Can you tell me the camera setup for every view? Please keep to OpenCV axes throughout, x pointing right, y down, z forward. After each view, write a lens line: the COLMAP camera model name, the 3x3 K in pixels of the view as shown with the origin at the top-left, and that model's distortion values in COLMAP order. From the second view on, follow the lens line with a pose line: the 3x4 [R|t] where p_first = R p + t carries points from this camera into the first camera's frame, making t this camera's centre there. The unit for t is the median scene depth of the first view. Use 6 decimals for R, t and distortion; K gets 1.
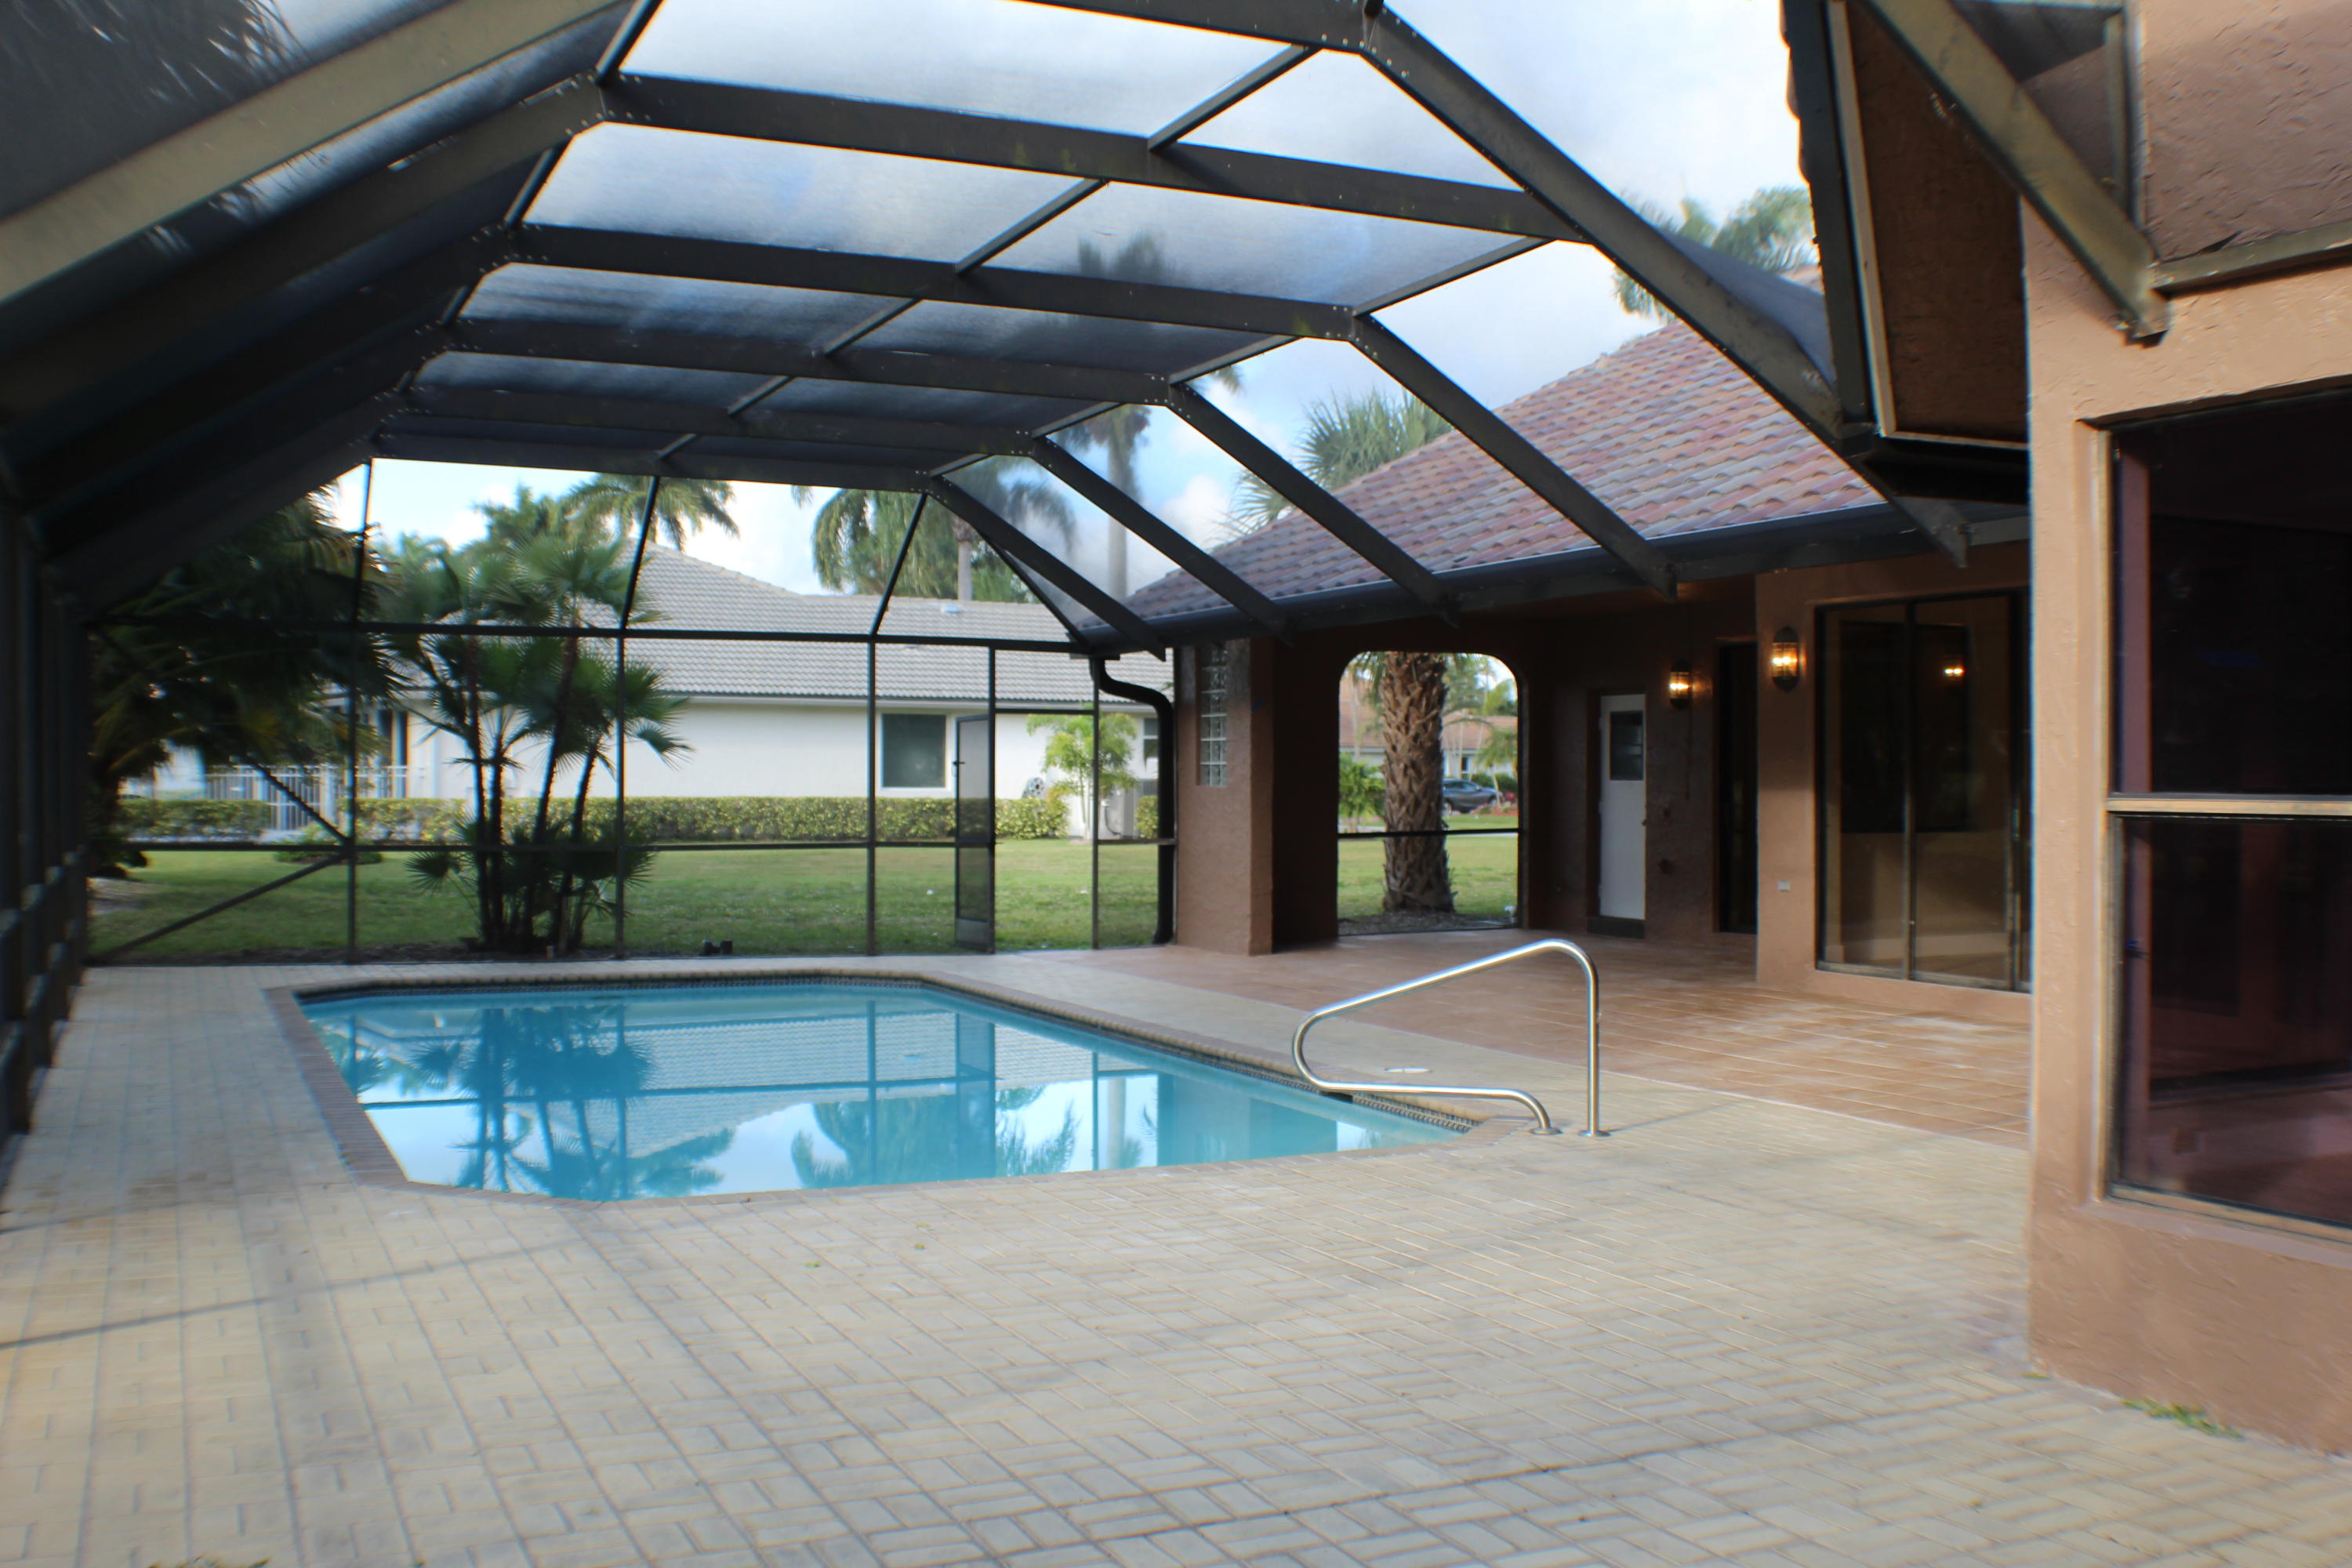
lens RADIAL K [[2325.8, 0, 1260.9], [0, 2325.8, 797.1], [0, 0, 1]] dist [-0.122829, -0.019246]
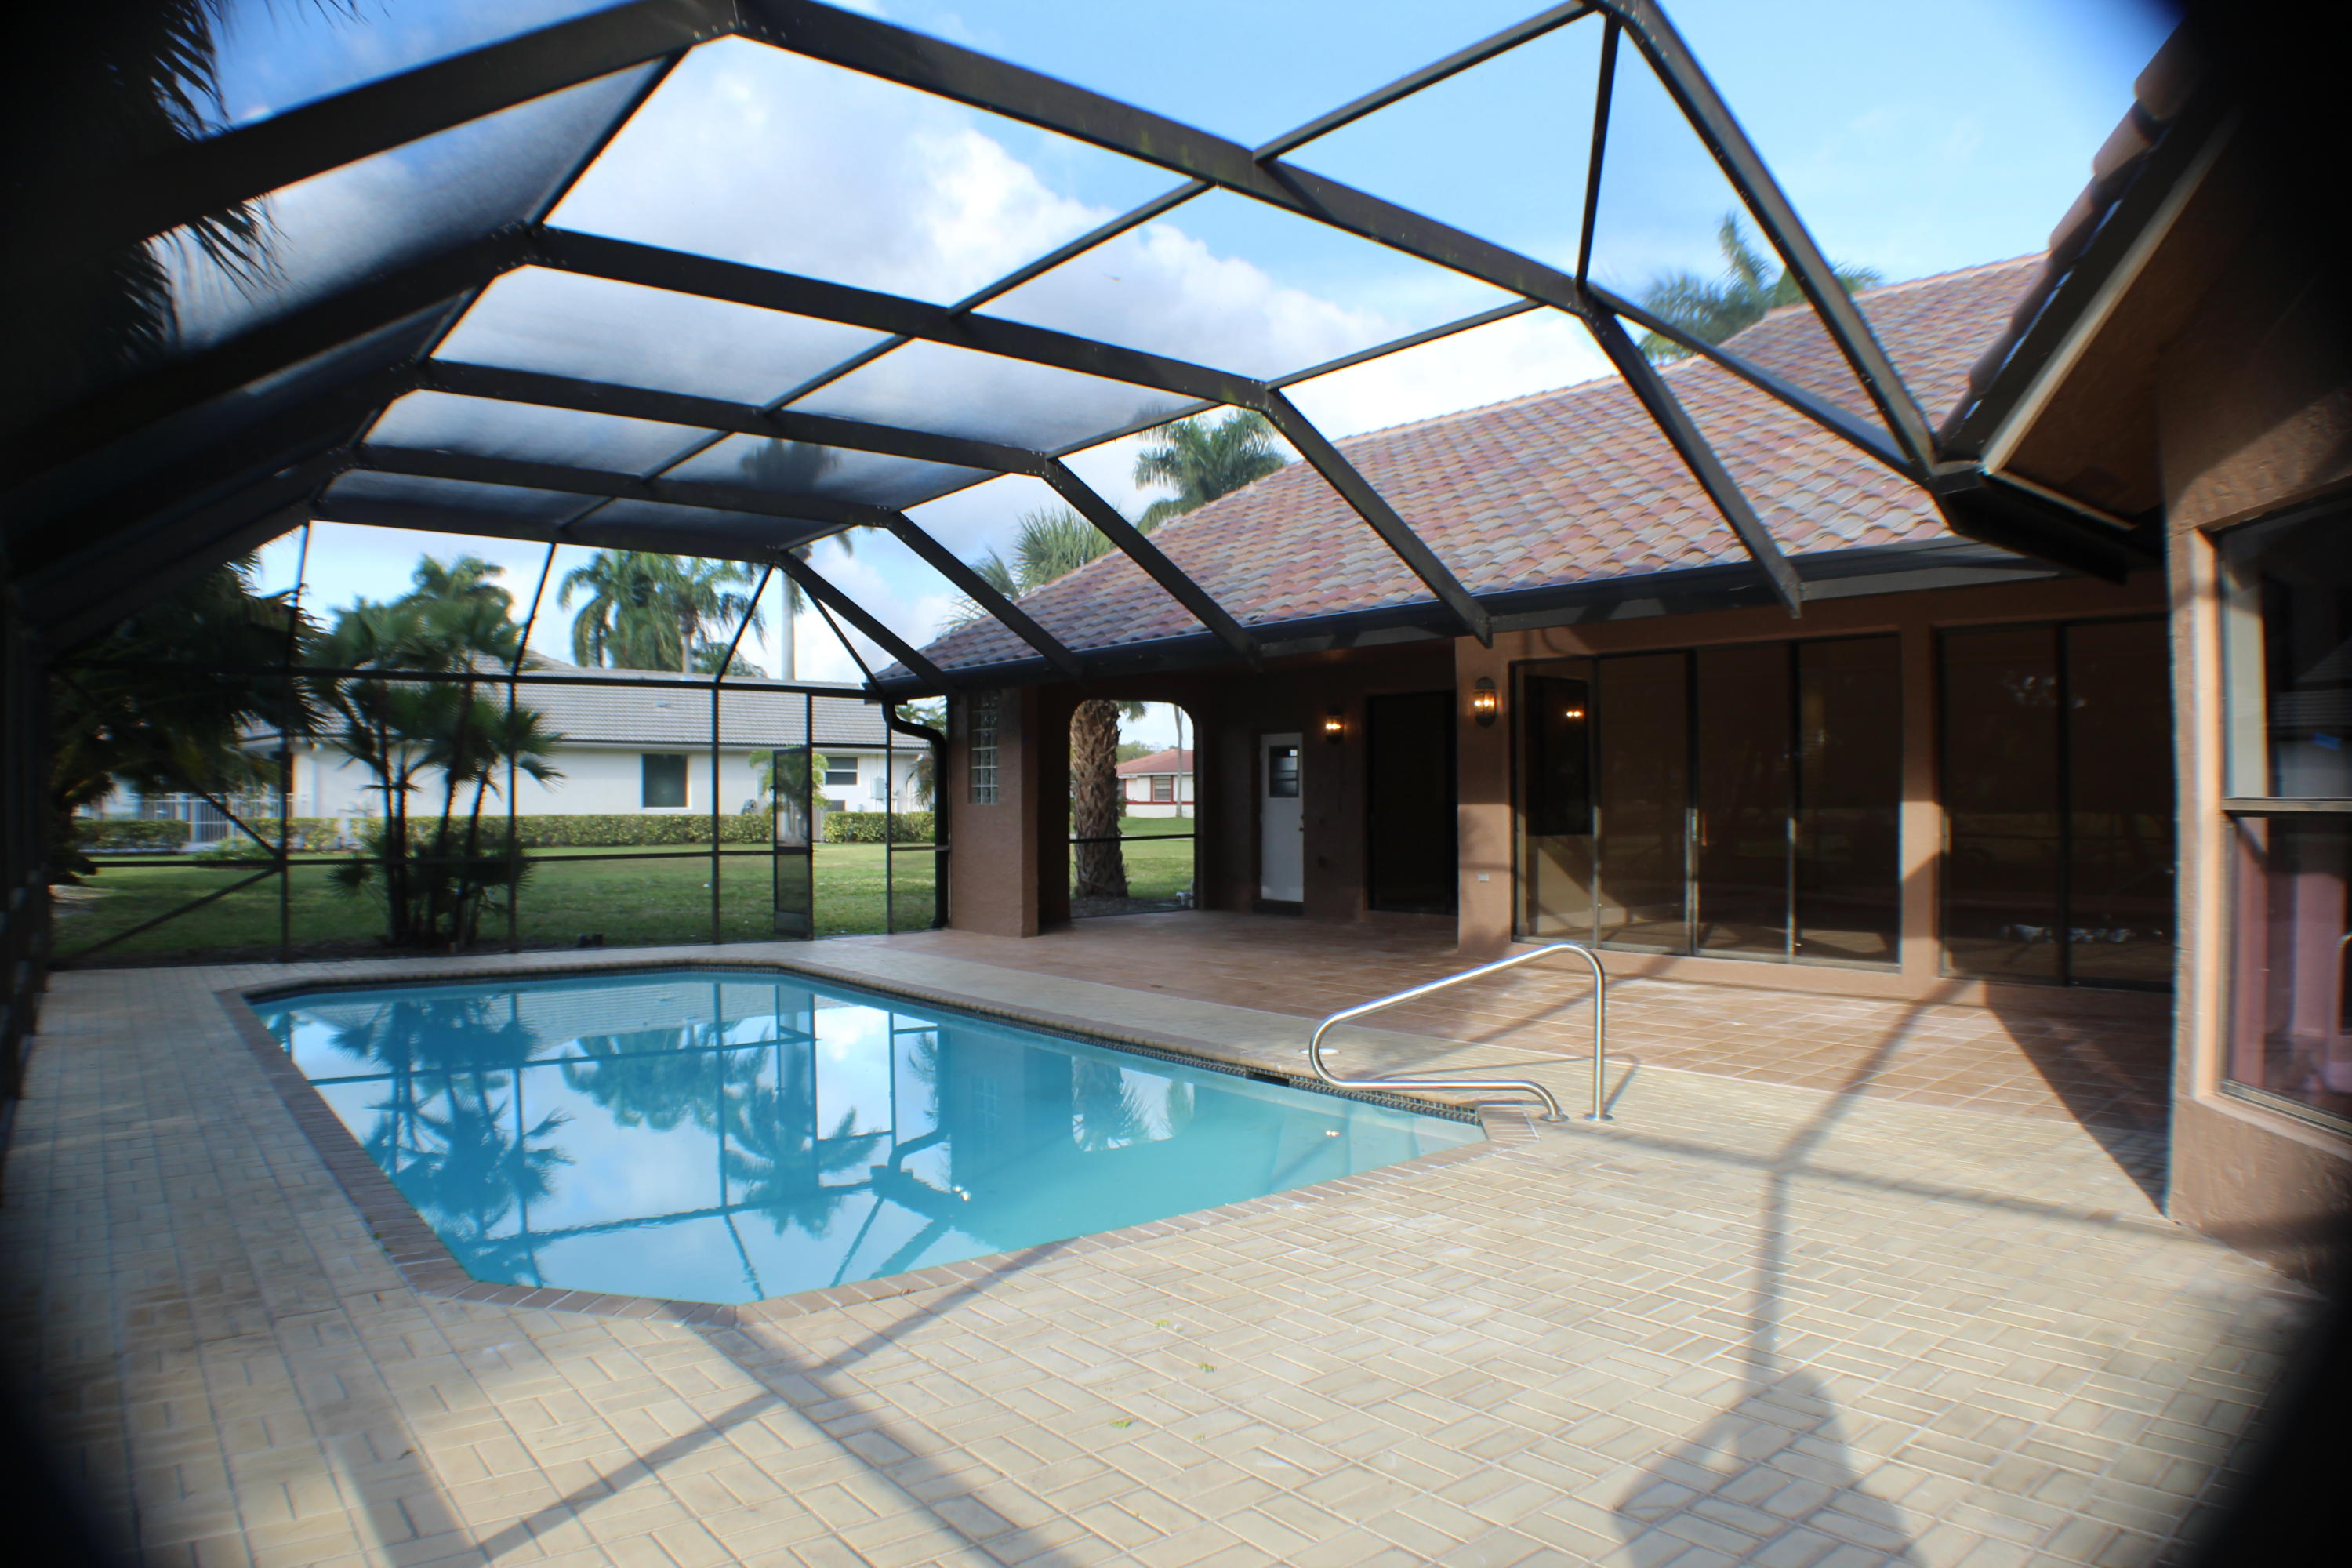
lens RADIAL K [[1511.2, 0, 1228.2], [0, 1511.2, 792.3], [0, 0, 1]] dist [-0.186049, 0.049215]
pose [[0.970554, -0.006331, 0.240802, -0.101057], [0.009243, 0.999897, -0.010966, -0.000944], [-0.240708, 0.012869, 0.970512, 0.189146]]
